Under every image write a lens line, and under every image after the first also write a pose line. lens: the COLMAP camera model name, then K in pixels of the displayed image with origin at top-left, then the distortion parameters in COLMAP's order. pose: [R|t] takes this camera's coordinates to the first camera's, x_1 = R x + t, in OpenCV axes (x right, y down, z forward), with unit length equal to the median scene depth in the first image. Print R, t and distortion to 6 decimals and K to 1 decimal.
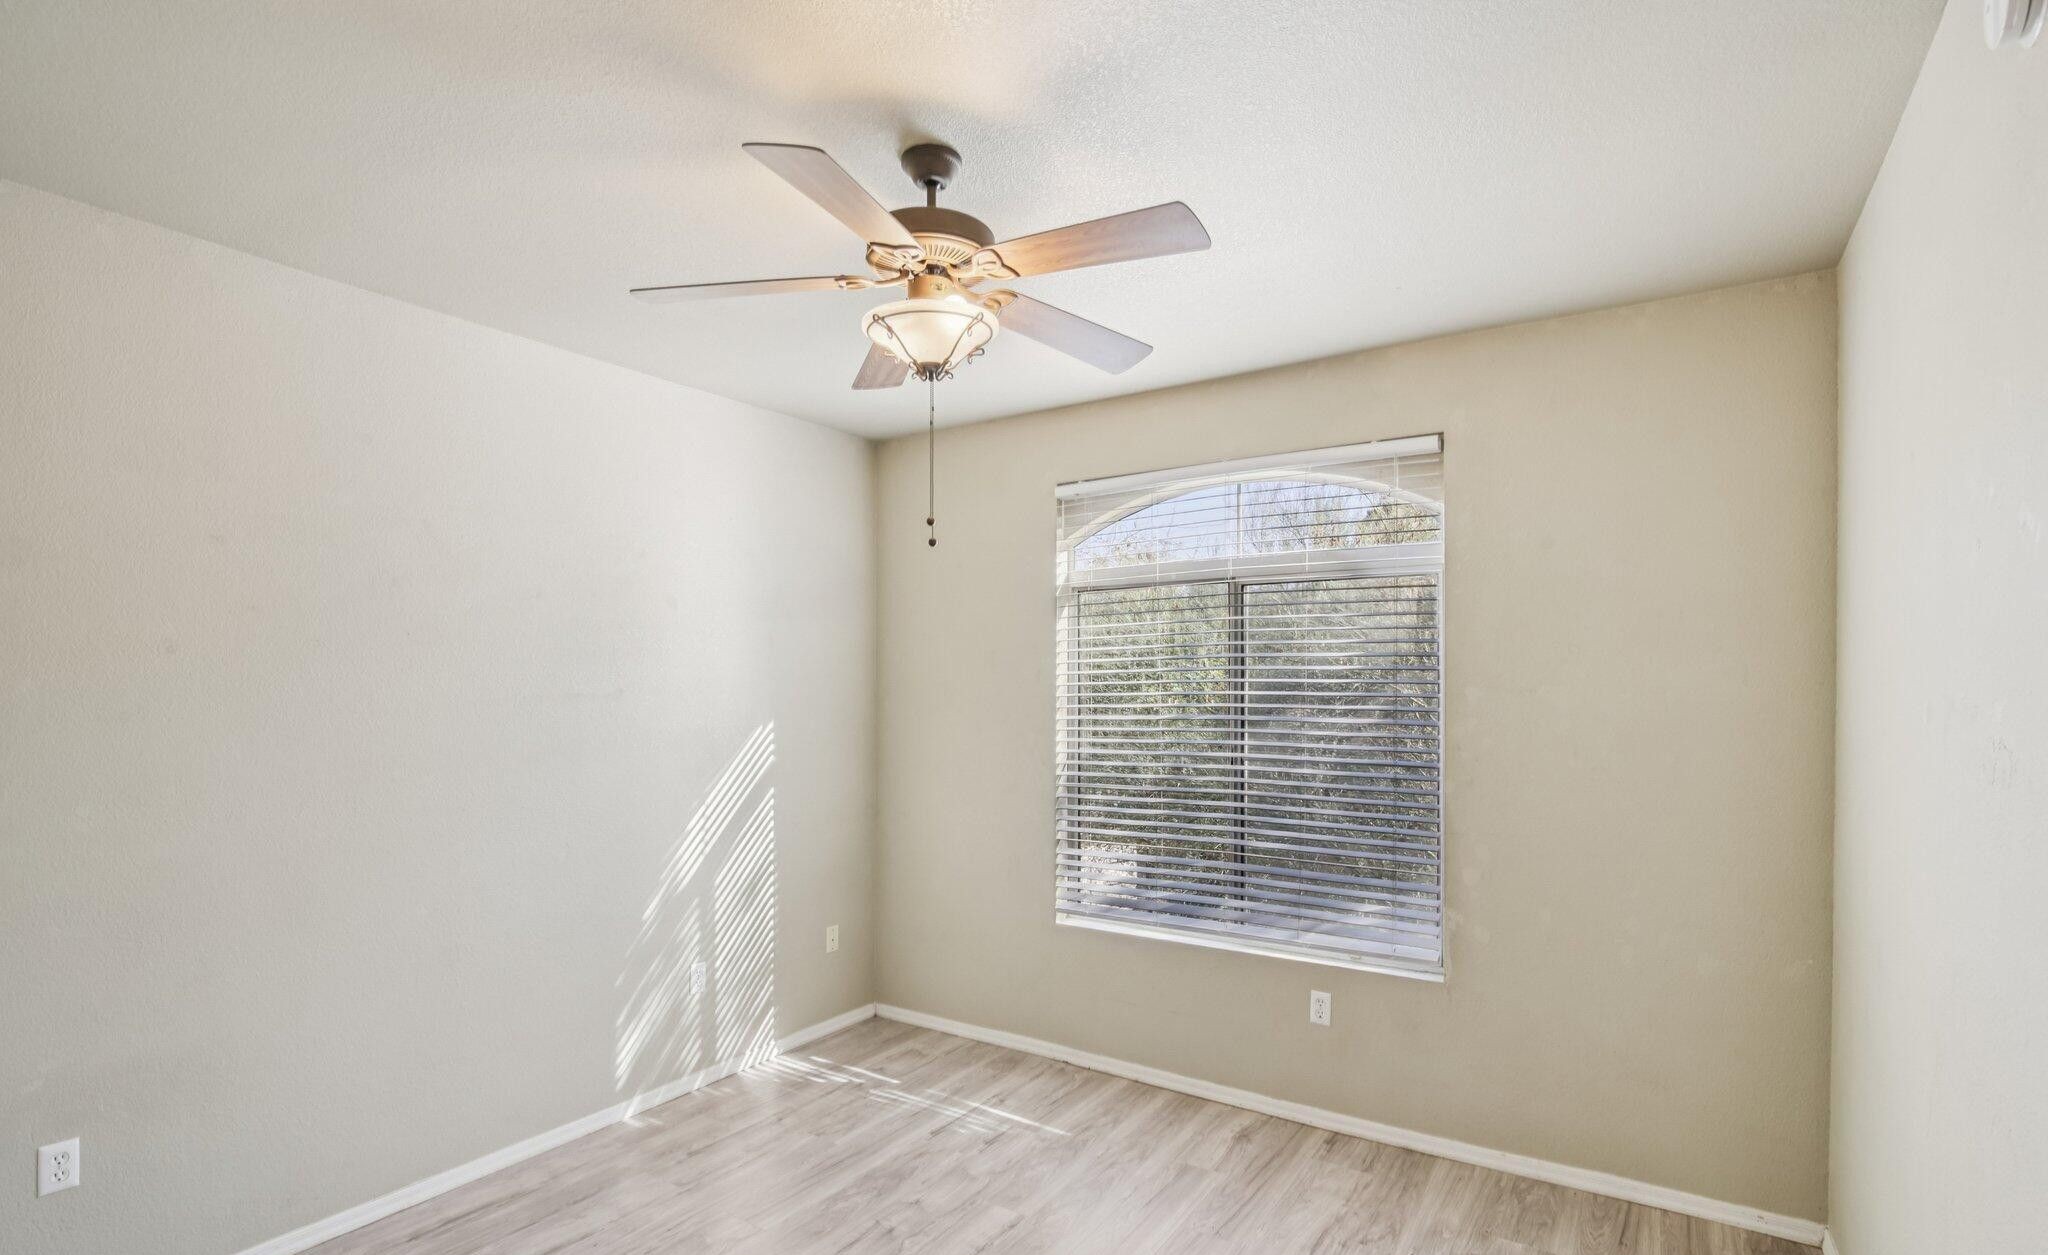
lens RADIAL K [[967.7, 0, 1053.9], [0, 967.7, 676.5], [0, 0, 1]] dist [-0.000626, -0.000310]
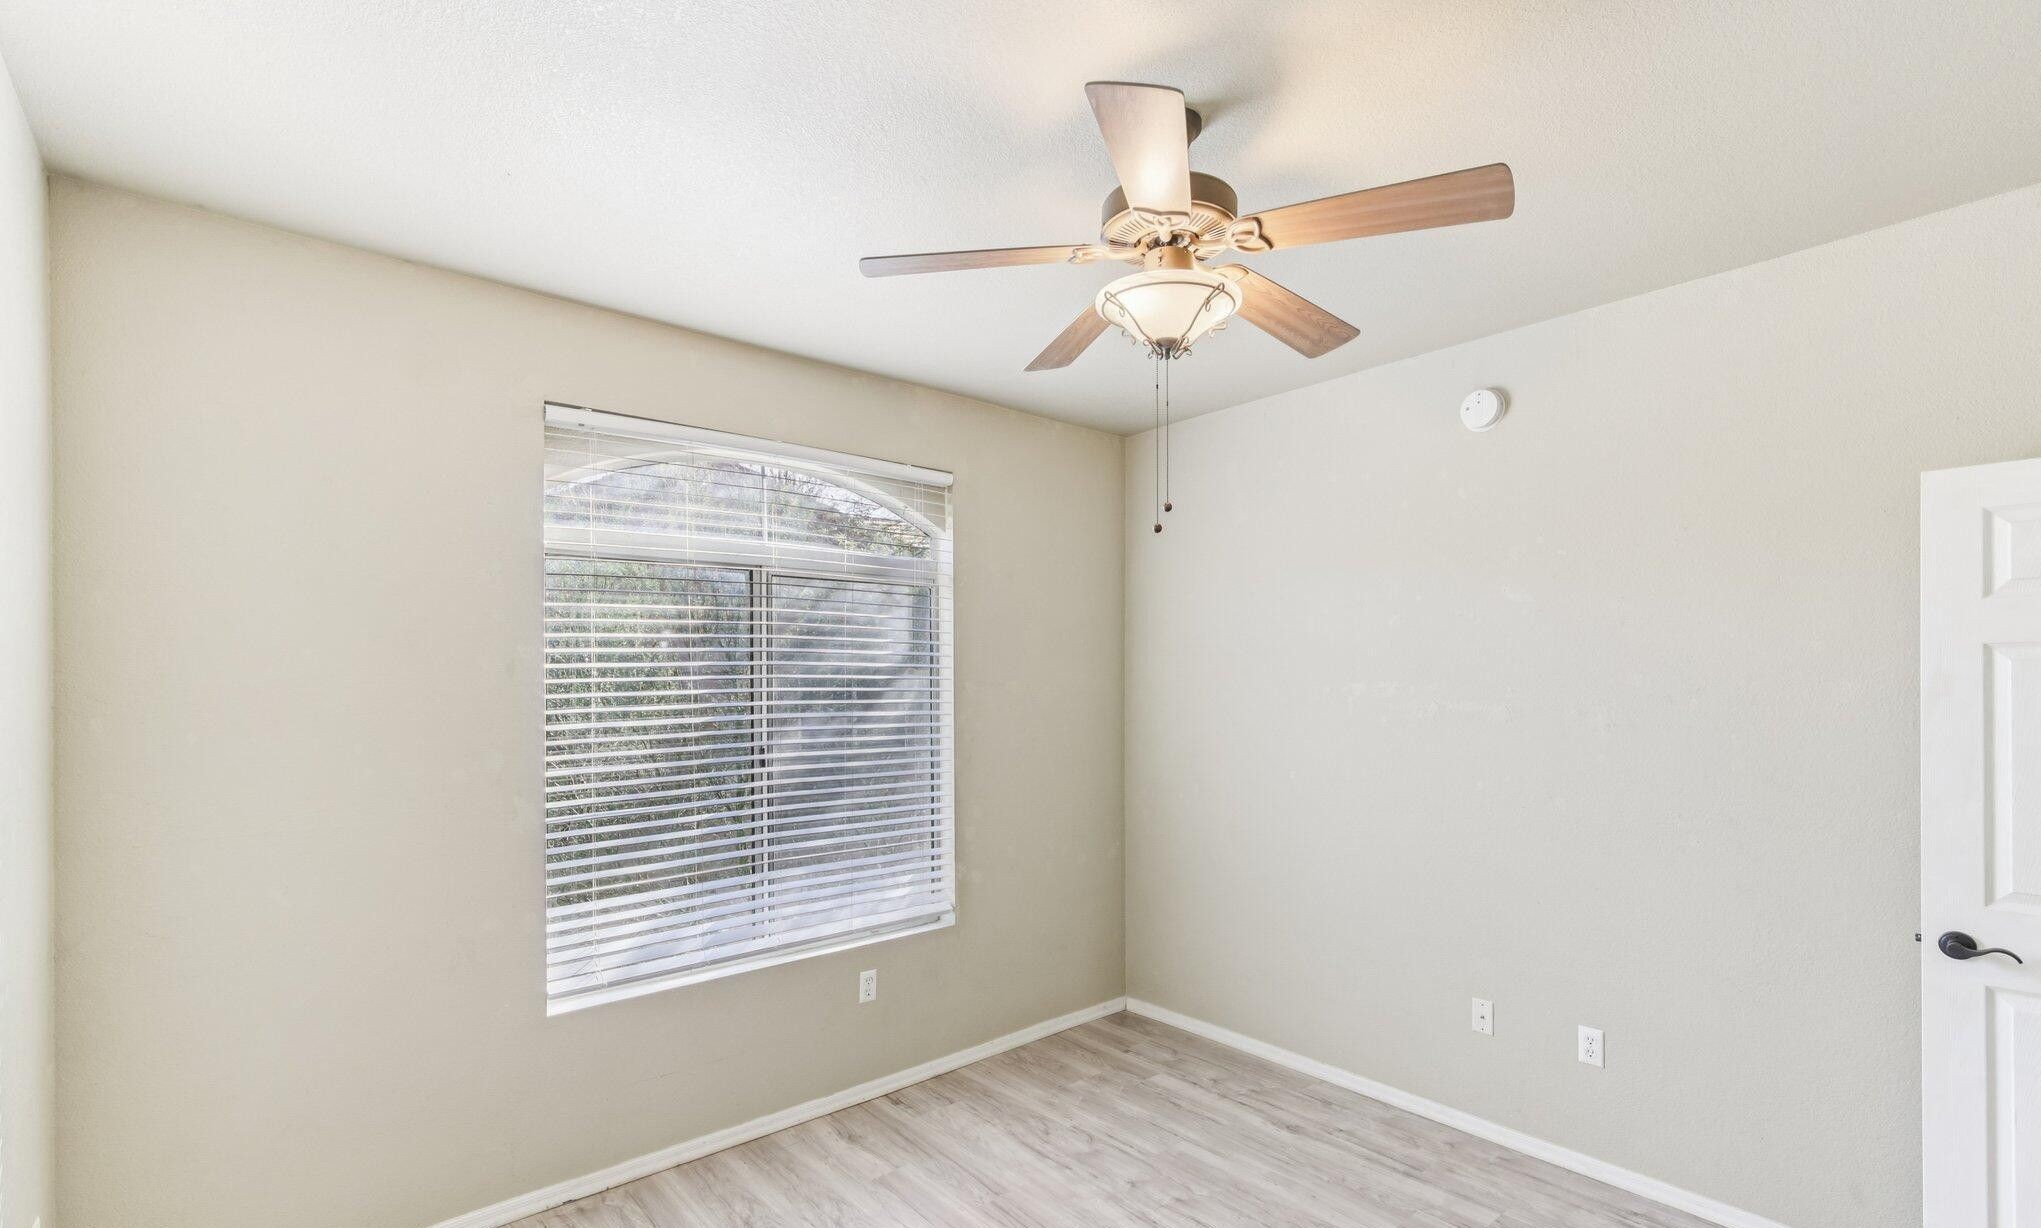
lens RADIAL K [[933.1, 0, 1022.1], [0, 933.1, 680.9], [0, 0, 1]] dist [0.021877, 0.000047]
pose [[0.289545, -0.001891, 0.957163, -0.669669], [-0.003077, 0.999991, 0.002907, 0.005159], [-0.957160, -0.003786, 0.289536, 0.555314]]
